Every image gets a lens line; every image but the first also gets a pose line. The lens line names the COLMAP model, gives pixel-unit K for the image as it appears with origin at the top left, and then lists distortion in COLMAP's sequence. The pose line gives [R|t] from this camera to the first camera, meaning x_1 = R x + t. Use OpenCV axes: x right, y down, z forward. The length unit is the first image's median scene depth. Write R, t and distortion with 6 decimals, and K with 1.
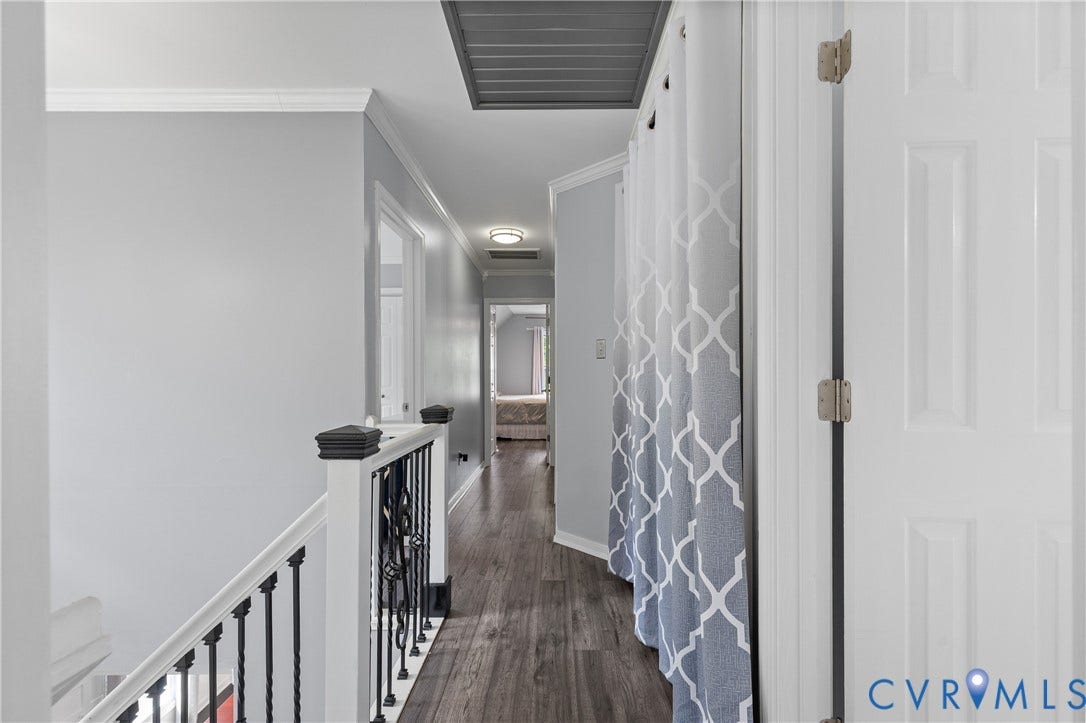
lens RADIAL K [[530.6, 0, 547.5], [0, 530.6, 367.1], [0, 0, 1]] dist [-0.000631, -0.000254]
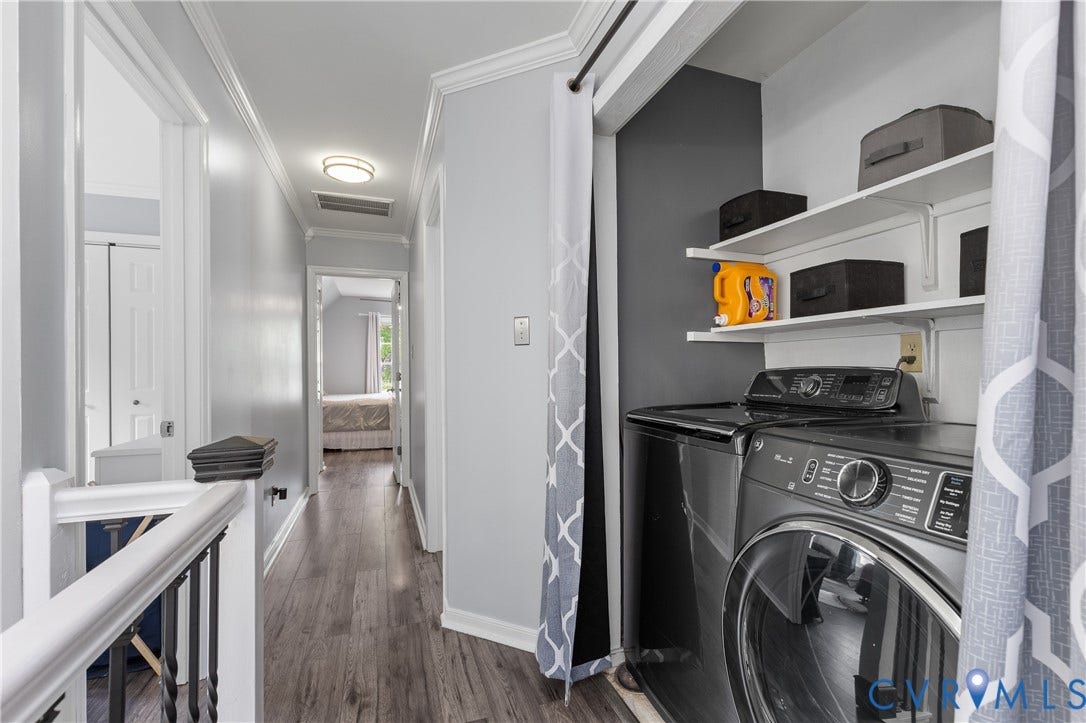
lens RADIAL K [[494.9, 0, 547.0], [0, 494.9, 371.4], [0, 0, 1]] dist [0.003551, 0.000324]
pose [[0.936185, 0.002812, 0.351497, -0.052323], [-0.008732, 0.999845, 0.015259, 0.004143], [-0.351400, -0.017355, 0.936065, 0.248438]]
